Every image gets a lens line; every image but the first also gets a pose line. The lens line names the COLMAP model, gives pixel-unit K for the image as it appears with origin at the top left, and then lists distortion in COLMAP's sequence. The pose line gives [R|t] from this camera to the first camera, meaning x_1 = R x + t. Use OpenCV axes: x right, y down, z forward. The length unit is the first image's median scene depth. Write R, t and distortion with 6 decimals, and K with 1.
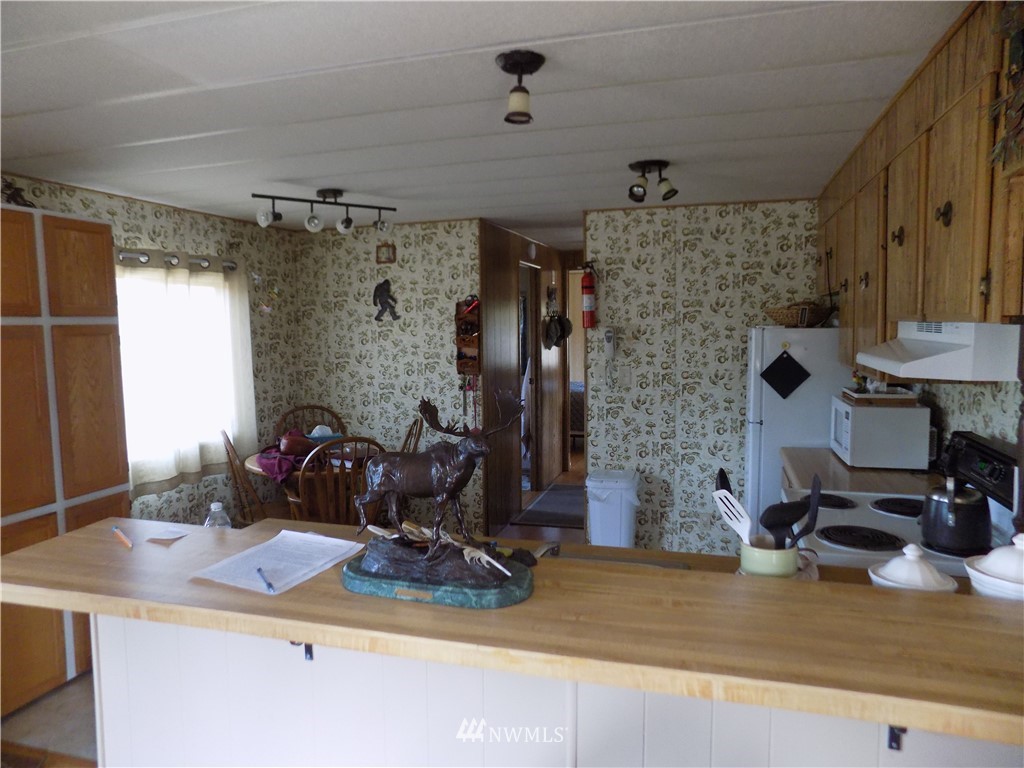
lens RADIAL K [[687.9, 0, 512.0], [0, 687.9, 384.0], [0, 0, 1]] dist [-0.078188, 0.070283]
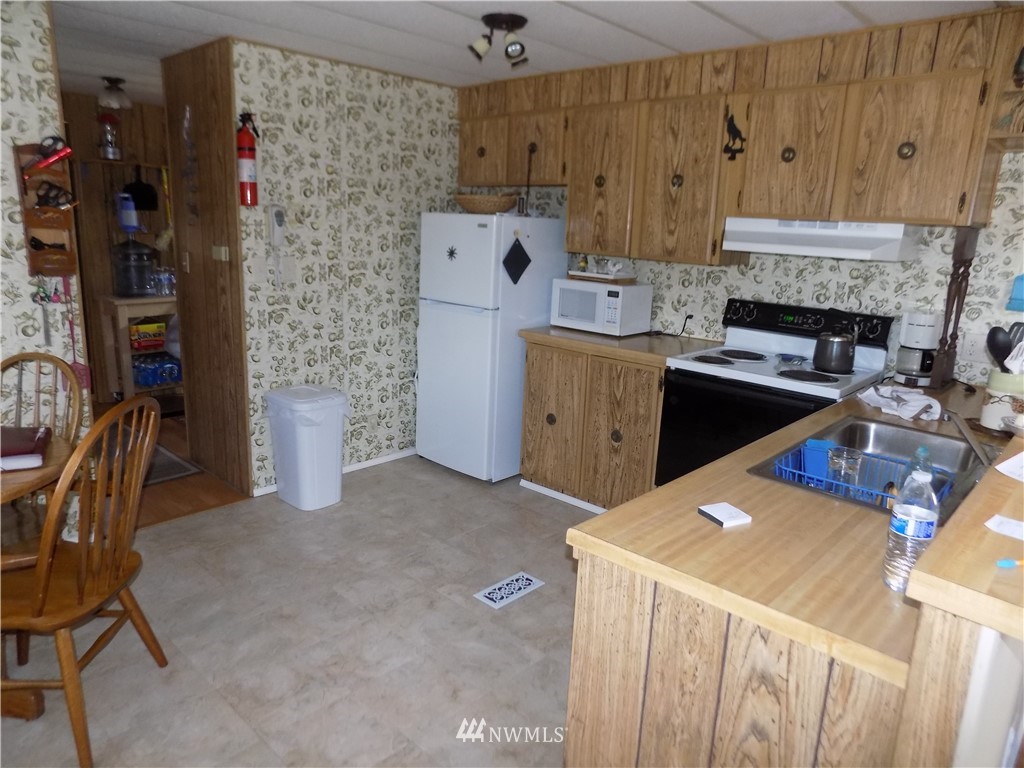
lens RADIAL K [[687.9, 0, 512.0], [0, 687.9, 384.0], [0, 0, 1]] dist [-0.078188, 0.070283]
pose [[0.439346, -0.173072, 0.881488, -0.451860], [0.034743, 0.983805, 0.175845, -0.010815], [-0.897646, -0.046632, 0.438244, 0.417209]]
